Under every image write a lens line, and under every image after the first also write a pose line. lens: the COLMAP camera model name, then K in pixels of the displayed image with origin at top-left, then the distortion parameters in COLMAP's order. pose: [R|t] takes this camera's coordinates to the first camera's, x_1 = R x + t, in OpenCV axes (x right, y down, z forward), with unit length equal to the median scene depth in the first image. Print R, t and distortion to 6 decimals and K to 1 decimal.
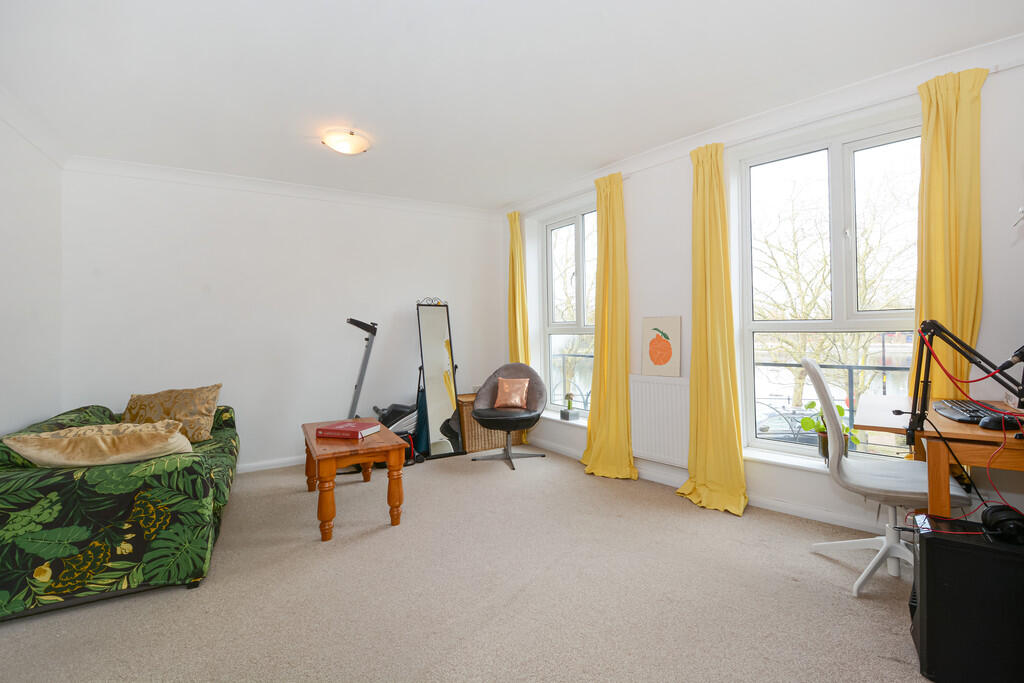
lens RADIAL K [[404.6, 0, 519.6], [0, 404.6, 329.0], [0, 0, 1]] dist [0.027627, -0.017267]
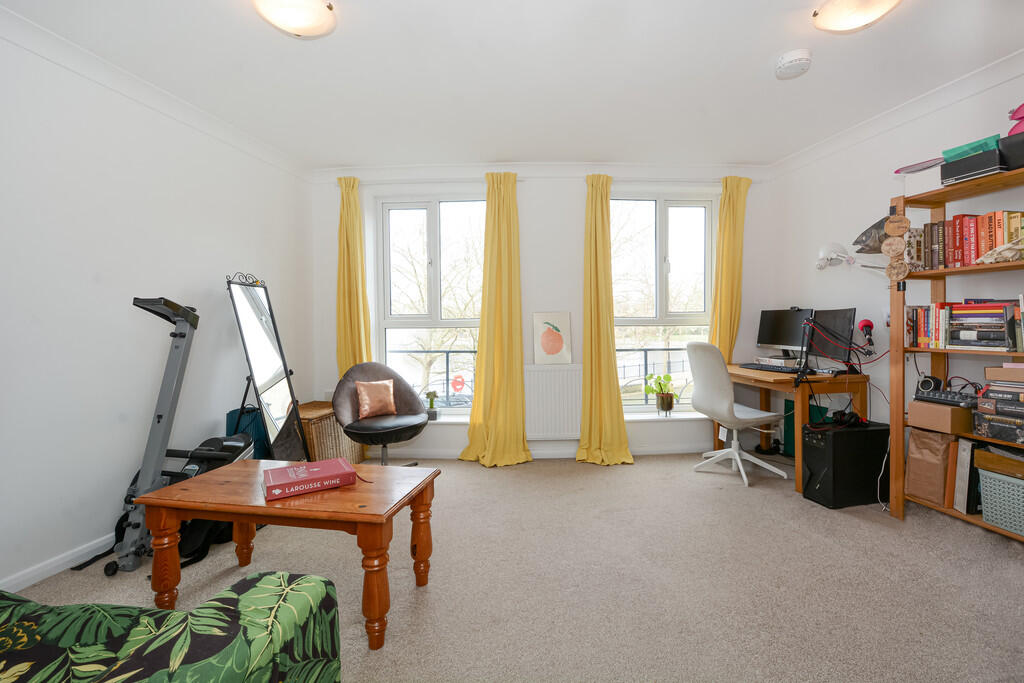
lens RADIAL K [[404.6, 0, 519.6], [0, 404.6, 329.0], [0, 0, 1]] dist [0.027627, -0.017267]
pose [[0.700929, 0.001347, 0.713230, -0.512918], [-0.007600, 0.999956, 0.005580, 0.011520], [-0.713190, -0.009332, 0.700908, 0.264740]]
